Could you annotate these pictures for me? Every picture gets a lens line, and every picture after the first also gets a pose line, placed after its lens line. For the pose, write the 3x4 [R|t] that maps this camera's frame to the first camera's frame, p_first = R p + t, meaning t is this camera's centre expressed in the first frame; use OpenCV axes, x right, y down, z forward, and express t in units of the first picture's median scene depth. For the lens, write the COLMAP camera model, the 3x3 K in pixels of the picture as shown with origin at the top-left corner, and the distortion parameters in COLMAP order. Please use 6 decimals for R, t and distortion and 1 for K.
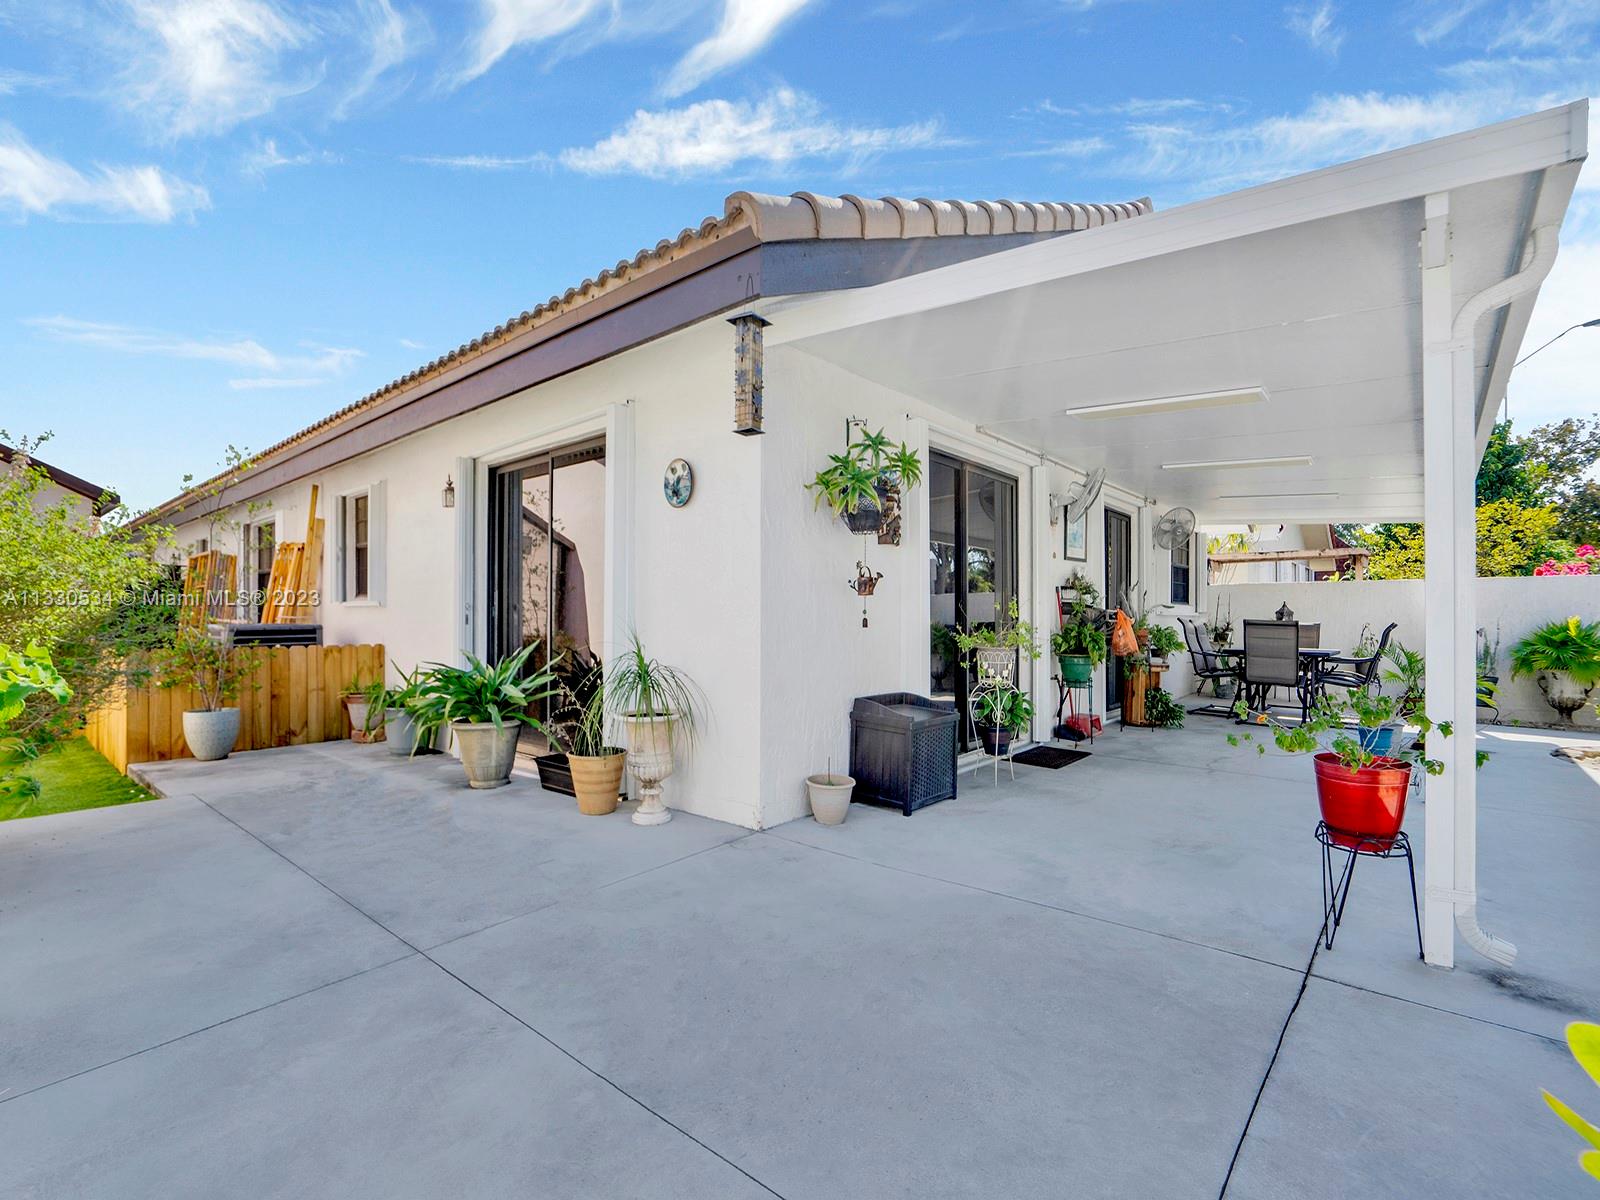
lens RADIAL K [[760.3, 0, 792.0], [0, 760.3, 607.5], [0, 0, 1]] dist [-0.046671, 0.016052]
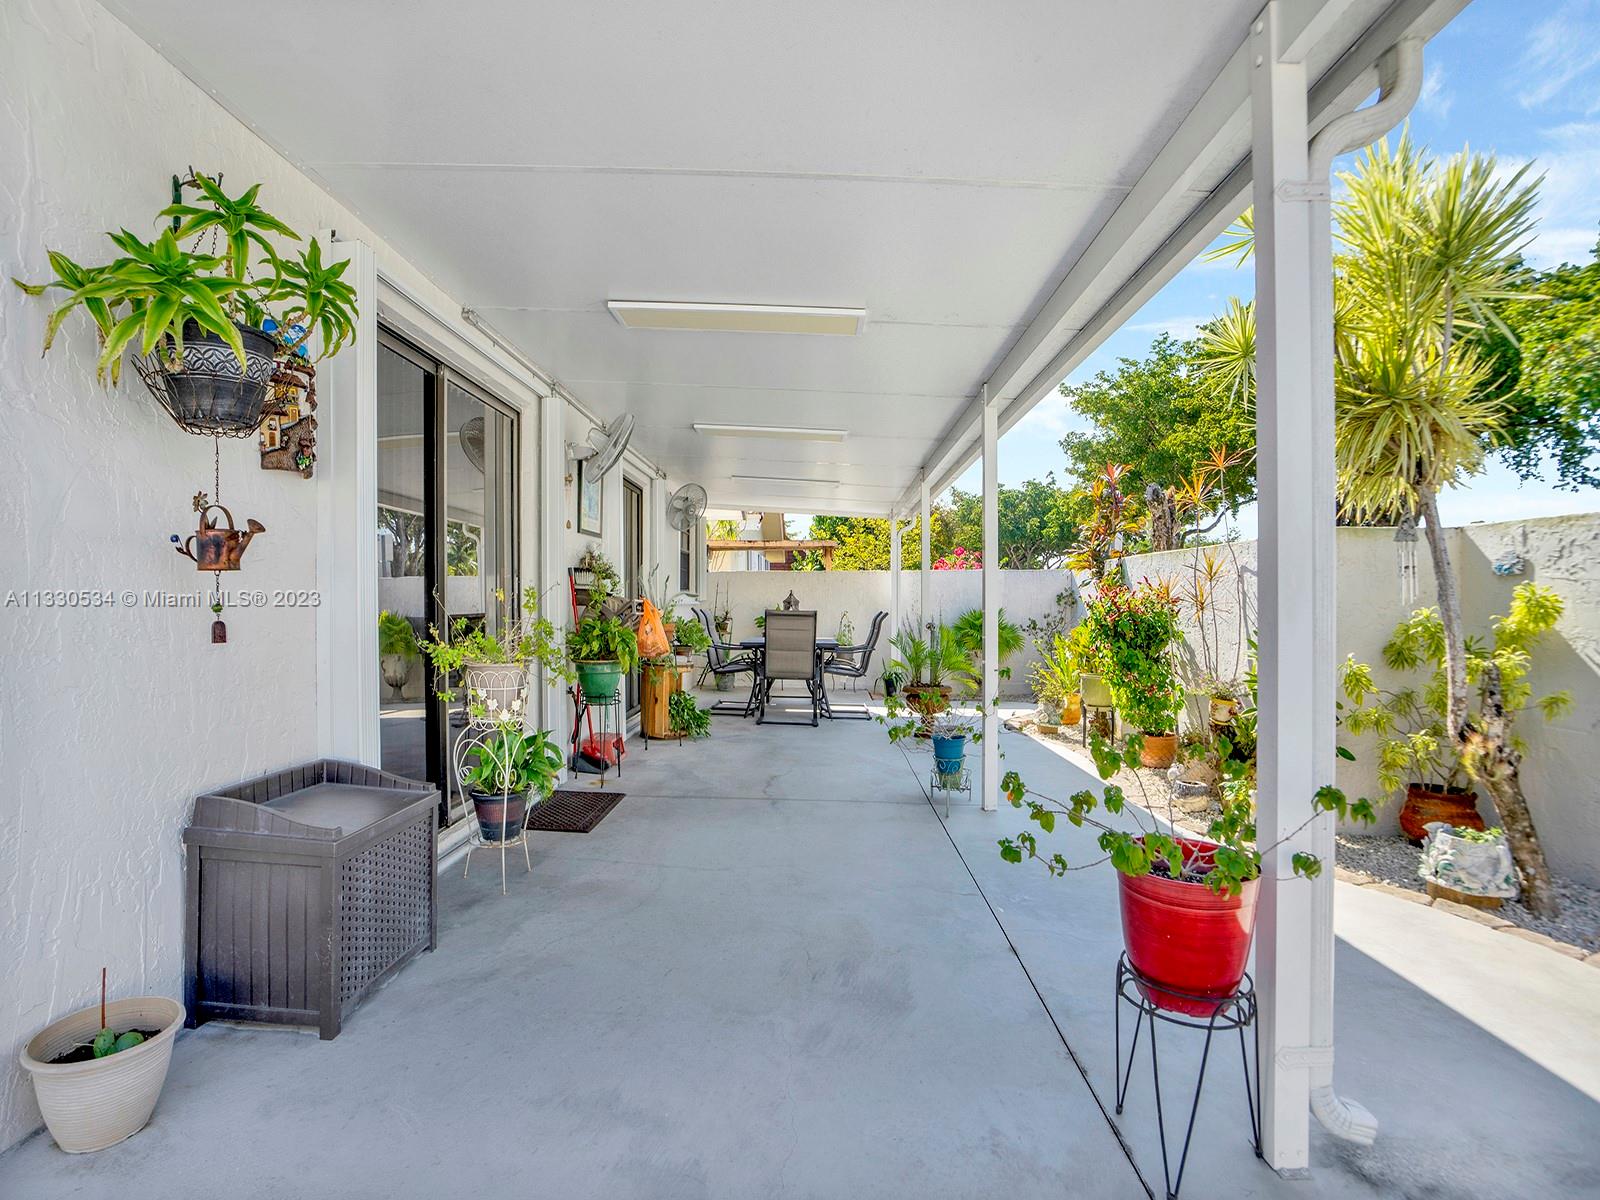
lens RADIAL K [[760.3, 0, 792.0], [0, 760.3, 607.5], [0, 0, 1]] dist [-0.046671, 0.016052]
pose [[0.780013, -0.007249, 0.625722, 0.076169], [-0.003987, 0.999855, 0.016552, -0.002482], [-0.625751, -0.015405, 0.779871, 0.393539]]
